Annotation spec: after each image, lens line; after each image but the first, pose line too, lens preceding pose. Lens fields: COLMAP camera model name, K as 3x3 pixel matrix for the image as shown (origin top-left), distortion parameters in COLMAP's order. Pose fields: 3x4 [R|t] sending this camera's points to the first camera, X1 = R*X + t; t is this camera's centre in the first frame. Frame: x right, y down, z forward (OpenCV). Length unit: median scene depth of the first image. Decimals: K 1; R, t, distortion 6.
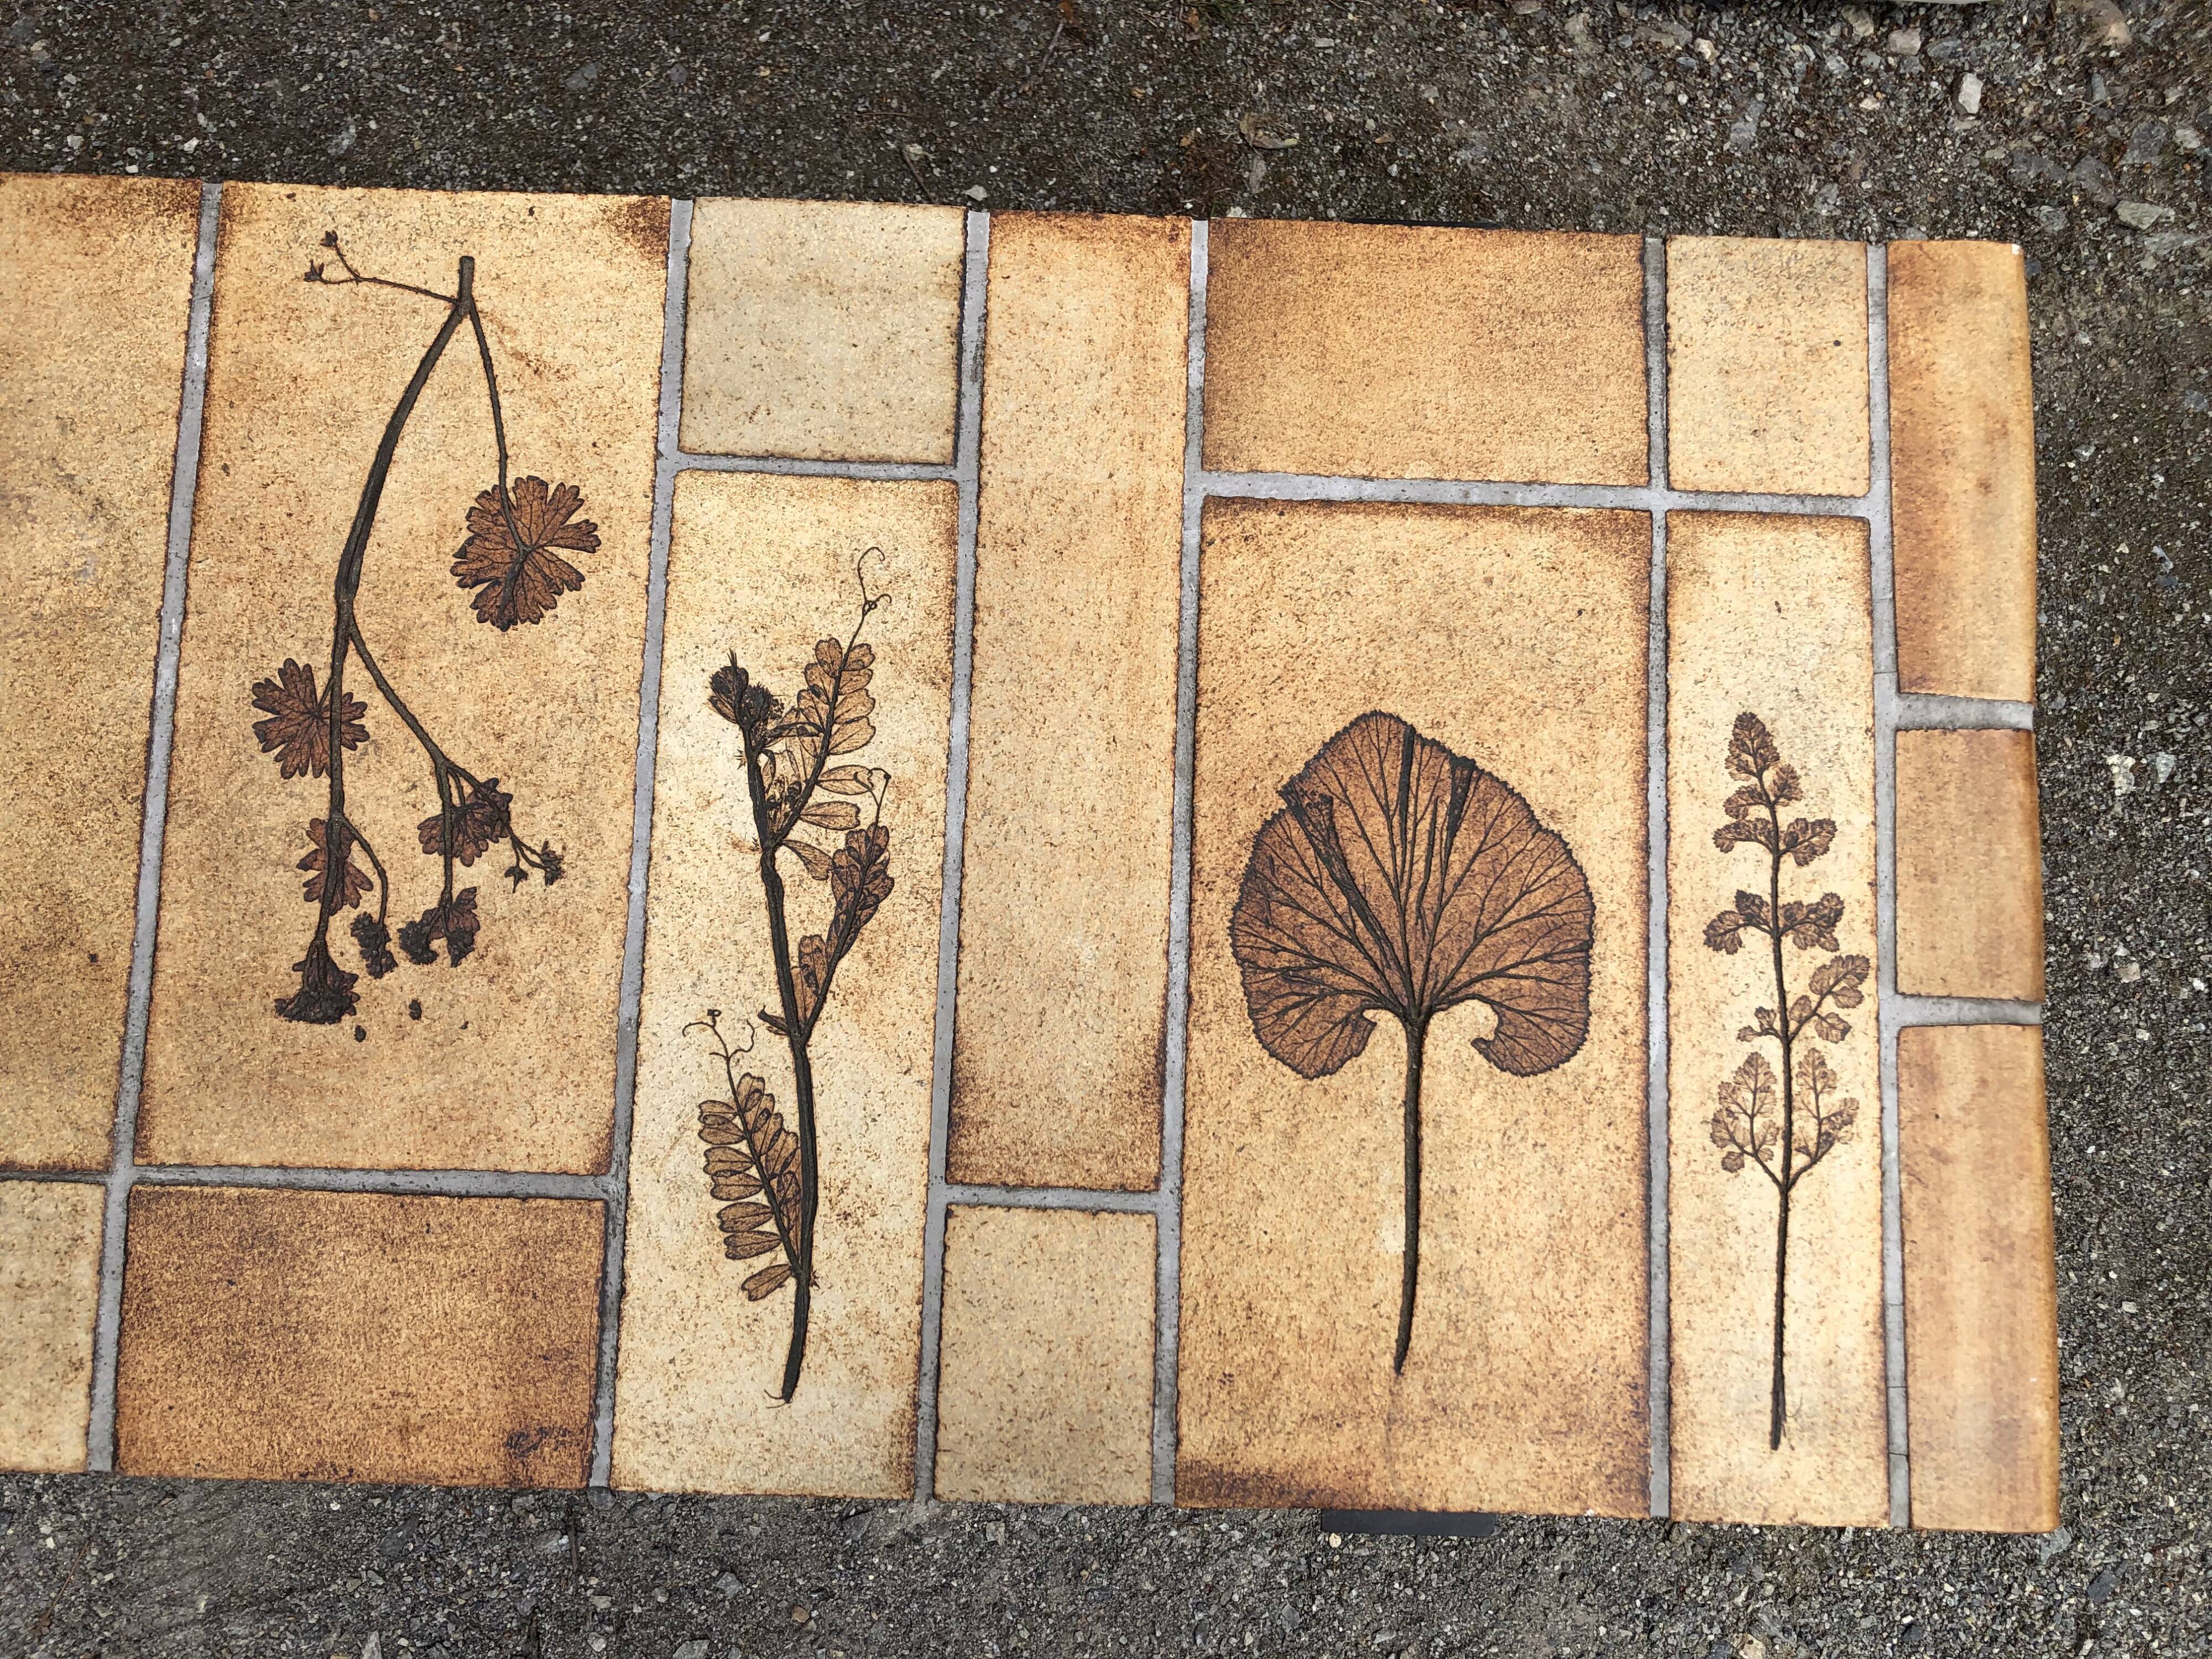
lens RADIAL K [[1795.2, 0, 1113.7], [0, 1795.2, 819.0], [0, 0, 1]] dist [0.015119, -0.004226]
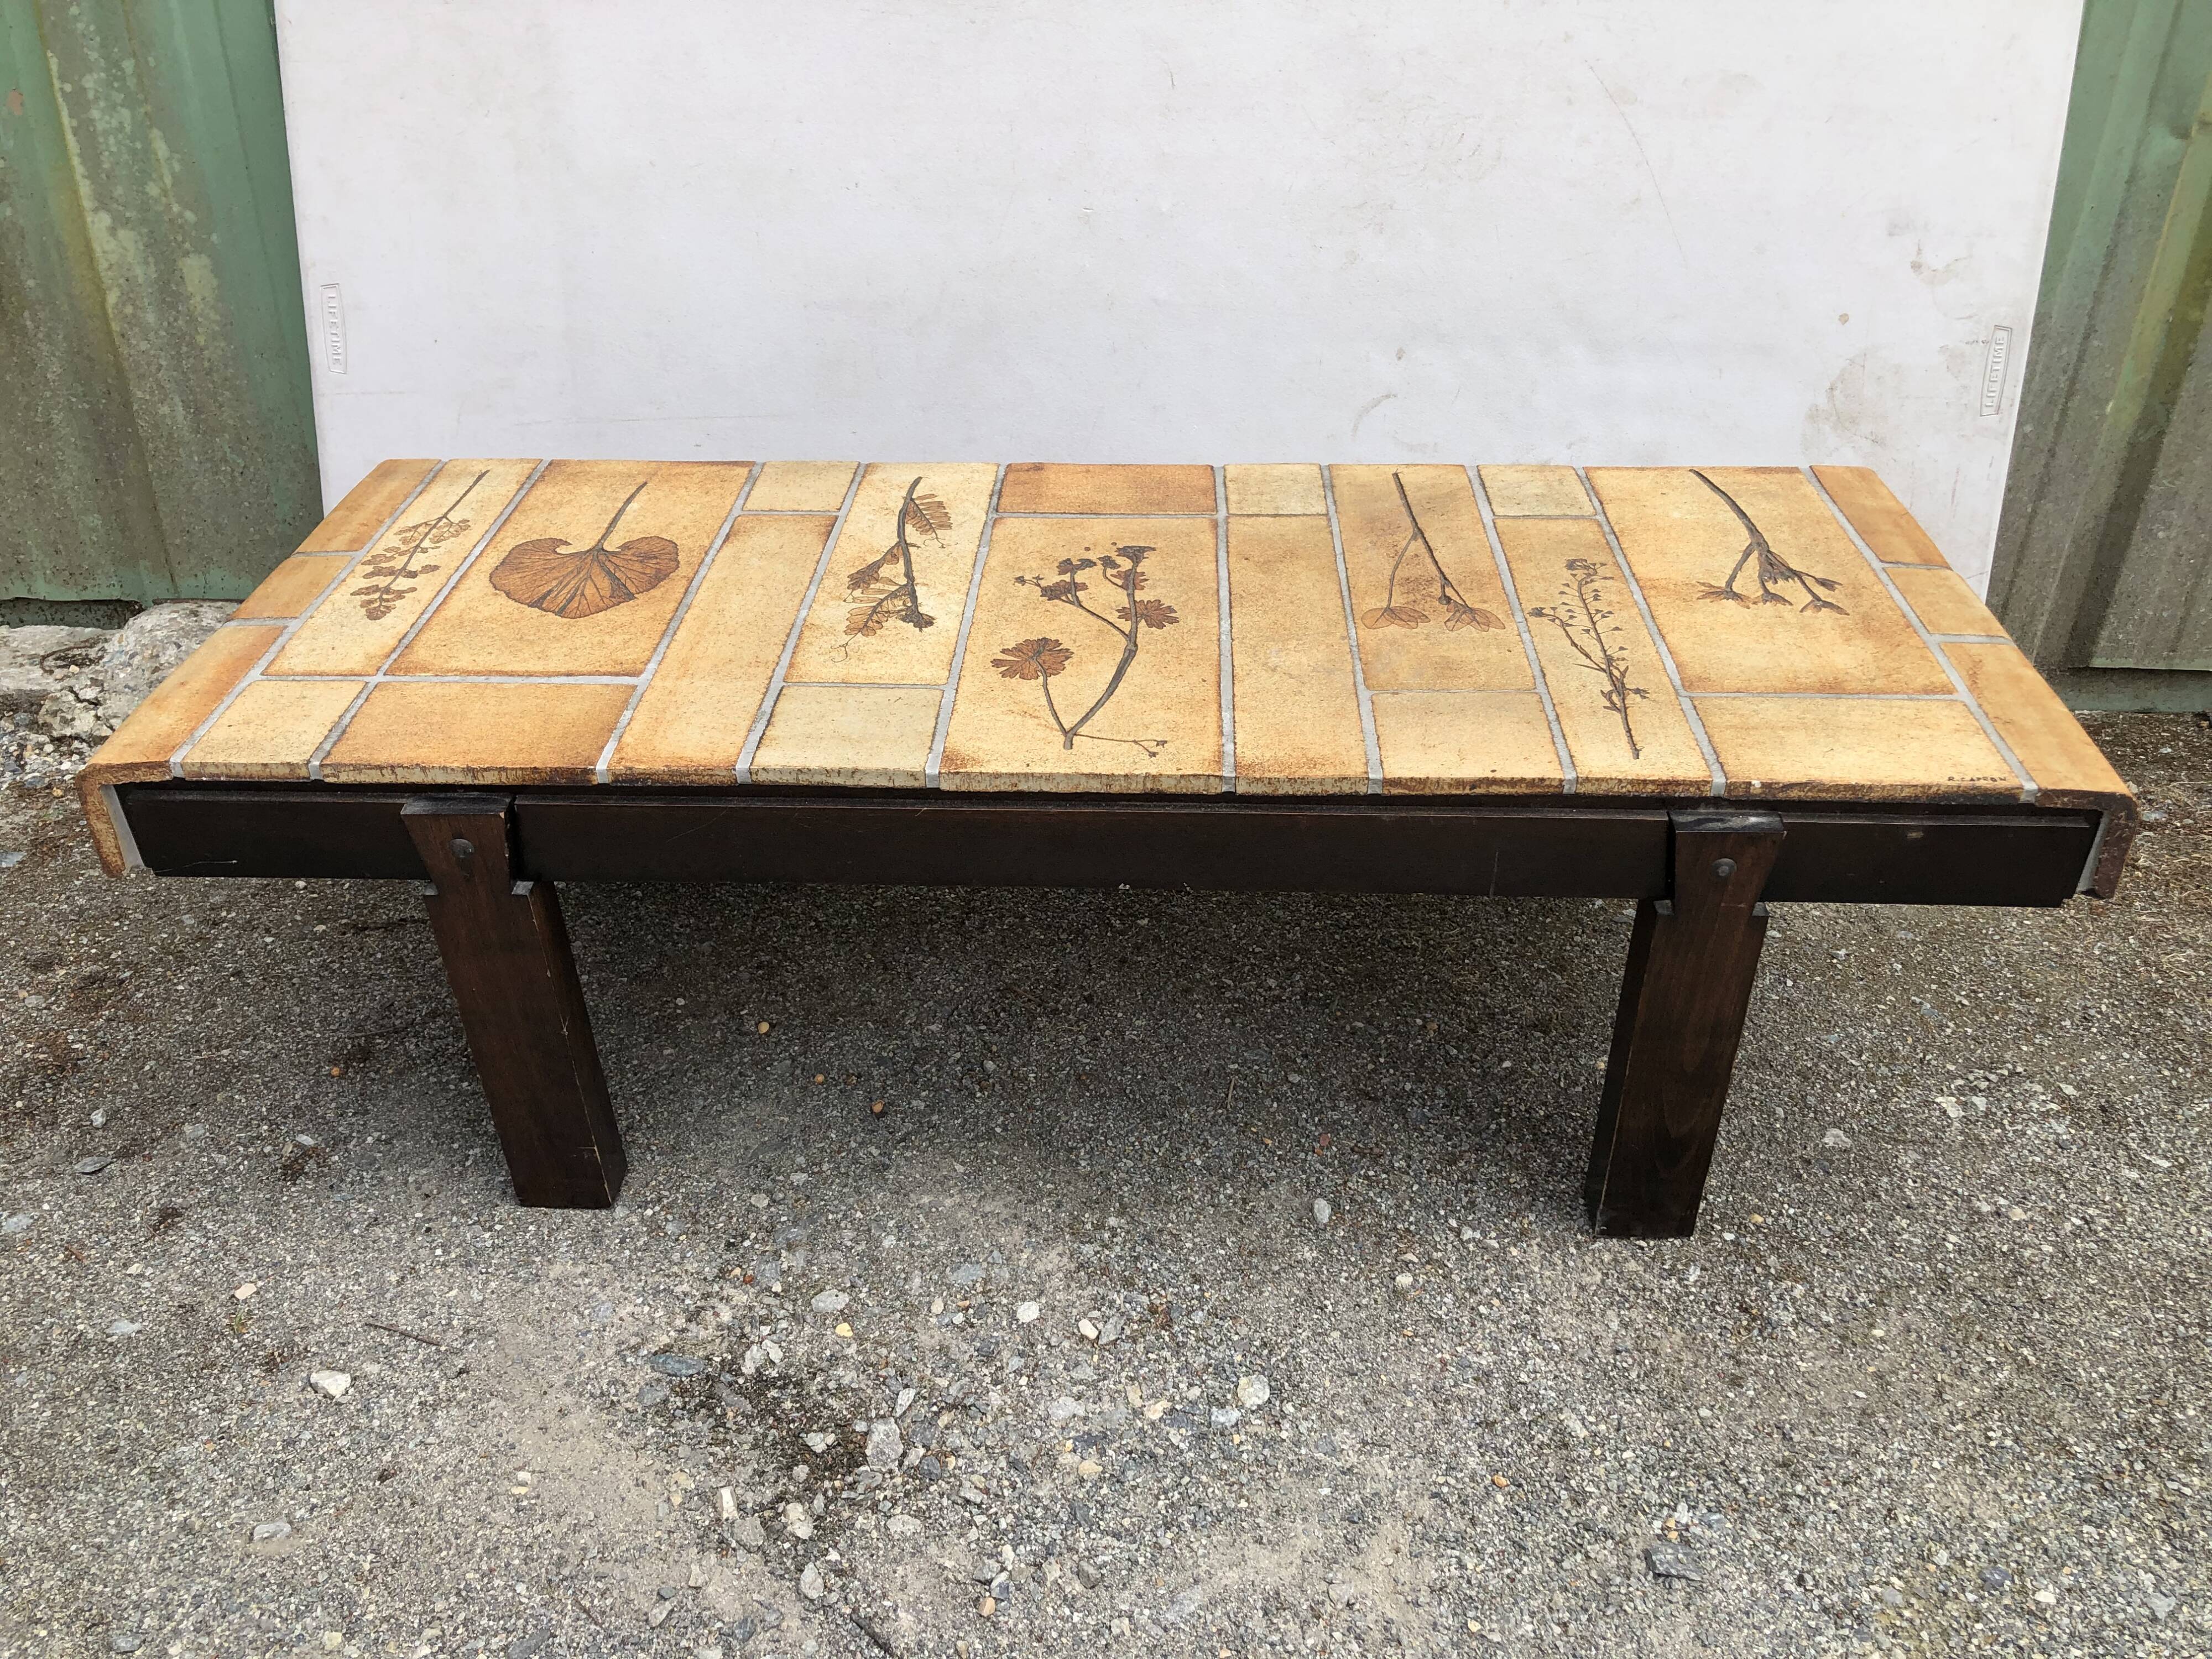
lens RADIAL K [[1821.8, 0, 1103.4], [0, 1821.8, 819.6], [0, 0, 1]] dist [0.017639, -0.004080]
pose [[-0.999933, -0.007770, 0.008554, -0.421413], [0.011135, -0.449723, 0.893099, -1.850842], [-0.003093, 0.893134, 0.449779, 0.344424]]
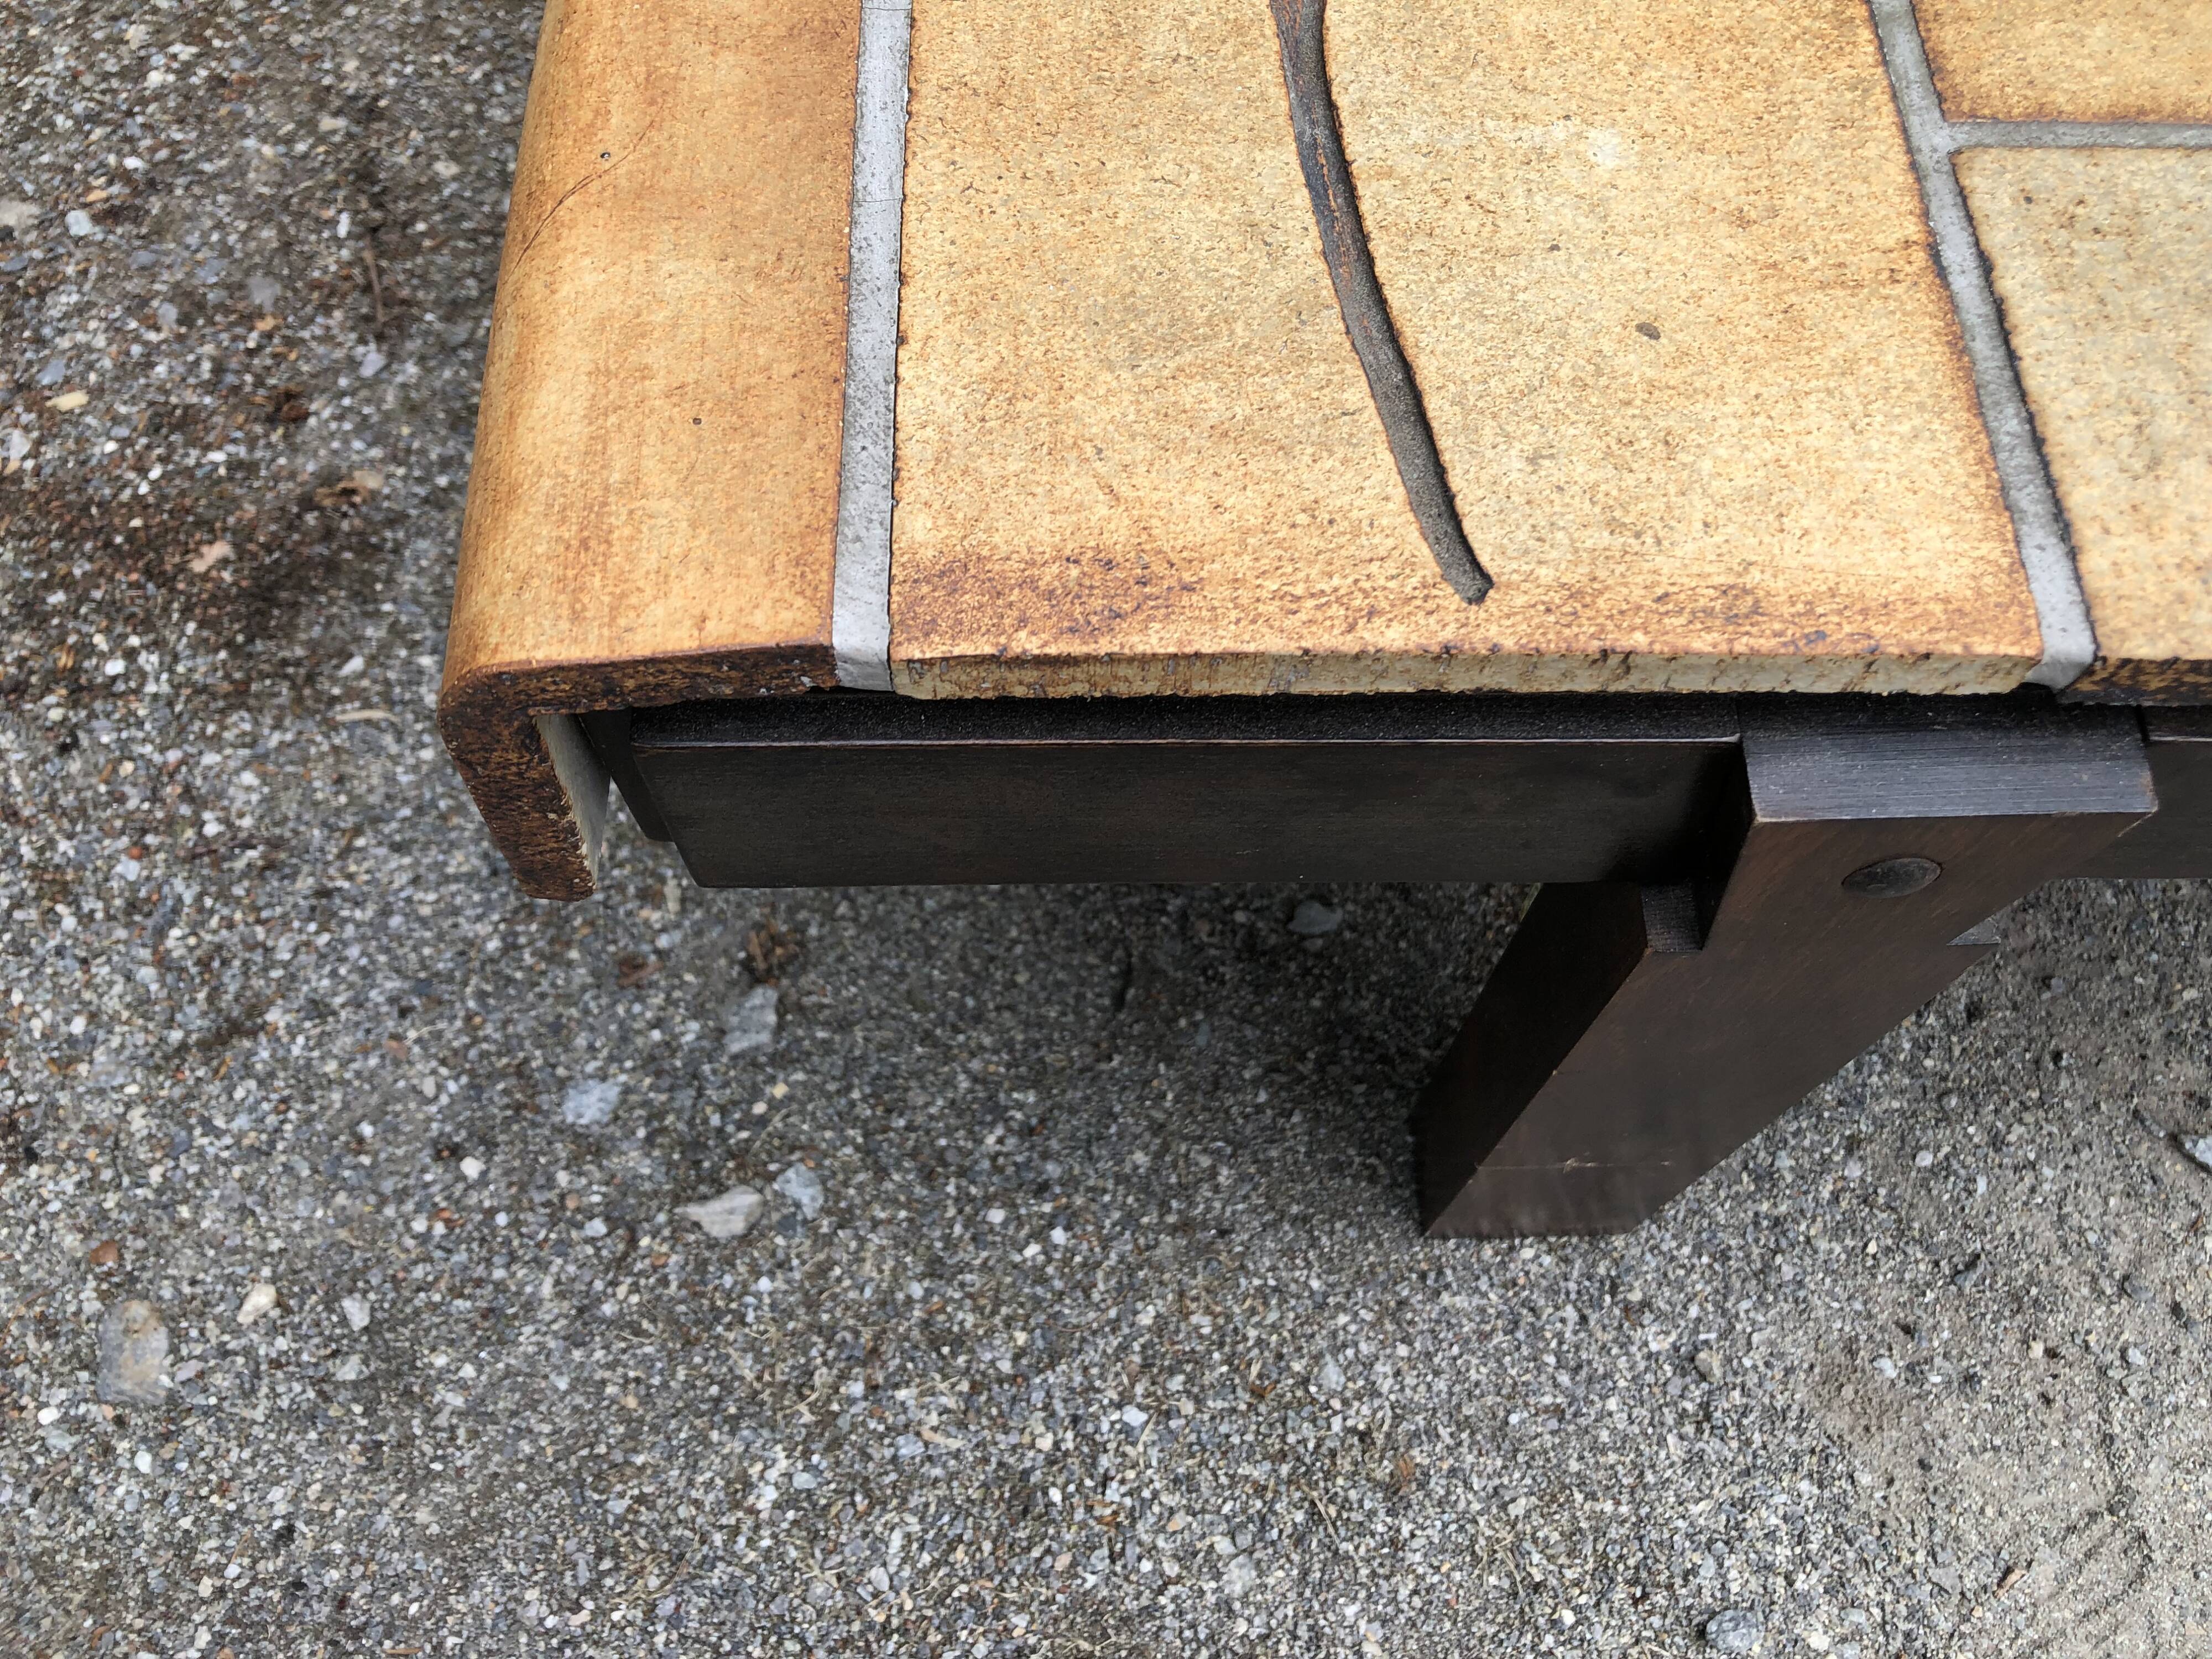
lens RADIAL K [[1762.0, 0, 1117.4], [0, 1762.0, 833.8], [0, 0, 1]] dist [0.020855, -0.016998]
pose [[0.998825, -0.036144, 0.032286, -1.203174], [0.044426, 0.949056, -0.311959, 0.485665], [-0.019366, 0.313027, 0.949547, 0.598582]]
